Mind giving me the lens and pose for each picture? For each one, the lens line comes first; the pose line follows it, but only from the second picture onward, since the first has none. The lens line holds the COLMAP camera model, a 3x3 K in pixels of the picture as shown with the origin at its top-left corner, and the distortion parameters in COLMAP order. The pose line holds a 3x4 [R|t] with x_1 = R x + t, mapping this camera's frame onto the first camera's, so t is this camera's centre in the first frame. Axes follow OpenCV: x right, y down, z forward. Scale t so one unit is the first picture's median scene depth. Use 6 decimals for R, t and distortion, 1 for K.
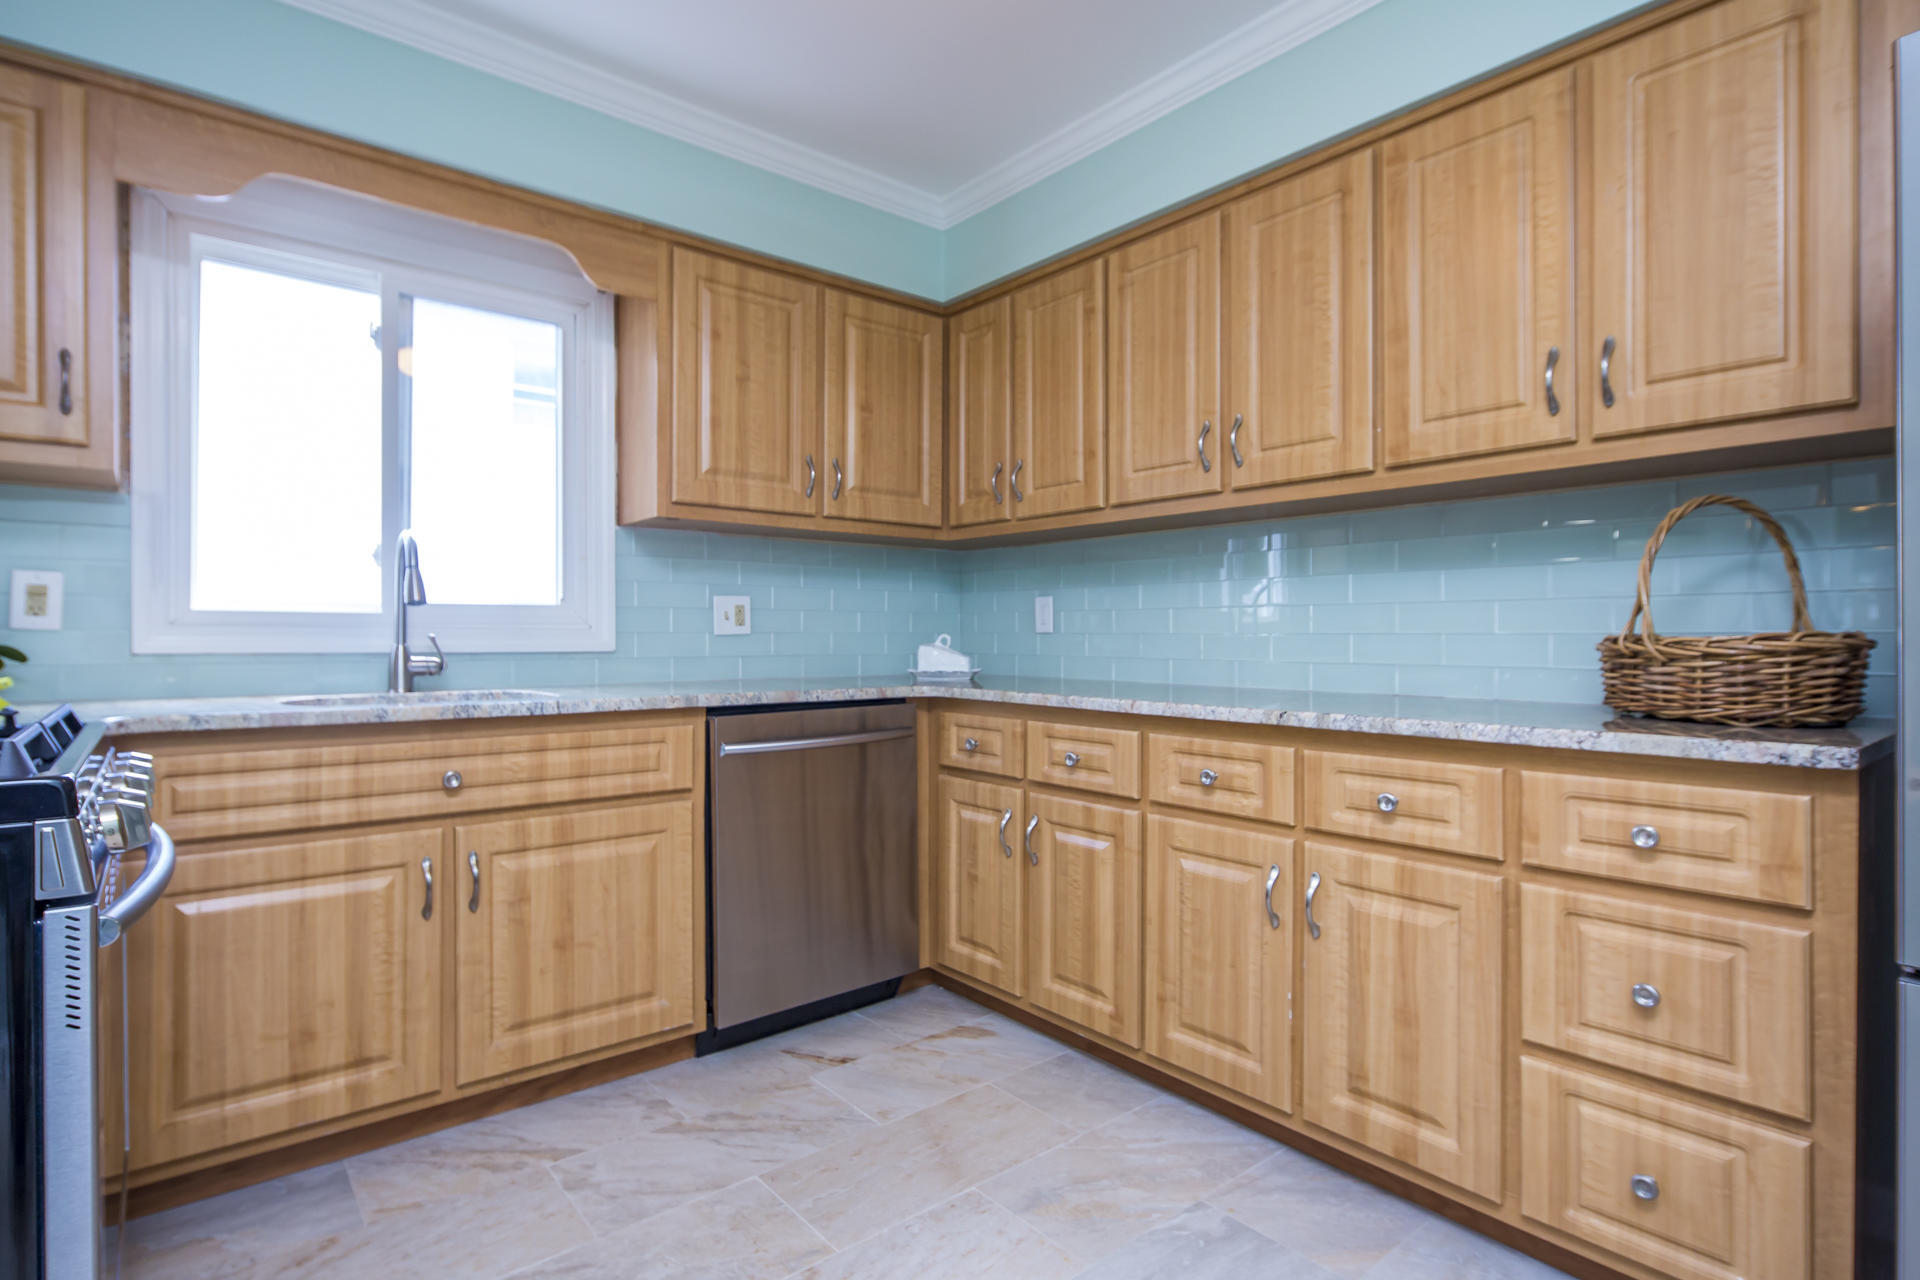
lens RADIAL K [[987.0, 0, 960.0], [0, 987.0, 640.0], [0, 0, 1]] dist [-0.002366, -0.000204]
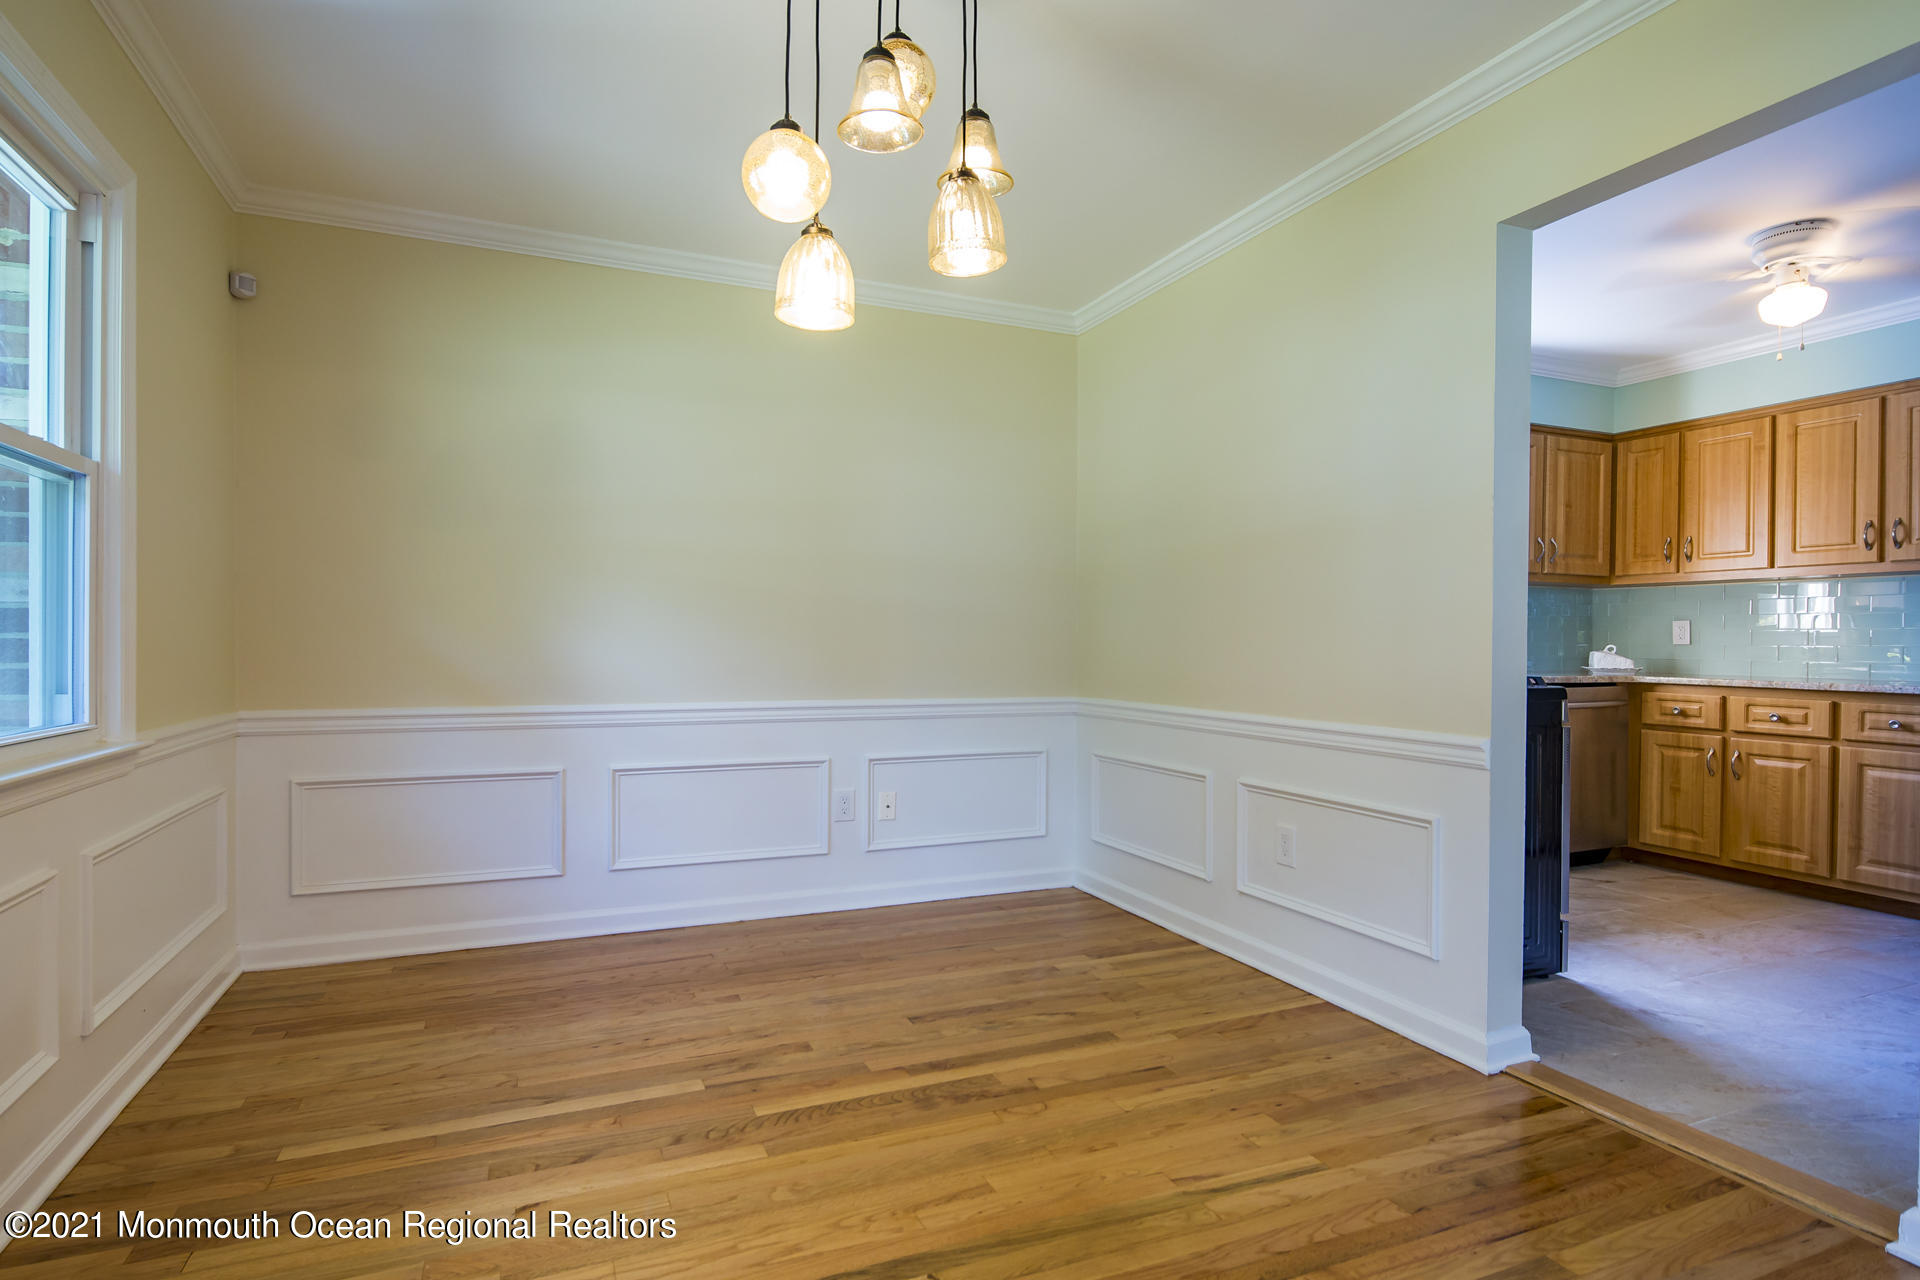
lens RADIAL K [[970.2, 0, 960.5], [0, 970.2, 665.2], [0, 0, 1]] dist [-0.000659, -0.000184]
pose [[0.966575, 0.009575, -0.256203, -0.773785], [-0.006073, 0.999877, 0.014454, 0.012391], [0.256310, -0.012415, 0.966515, -0.945102]]
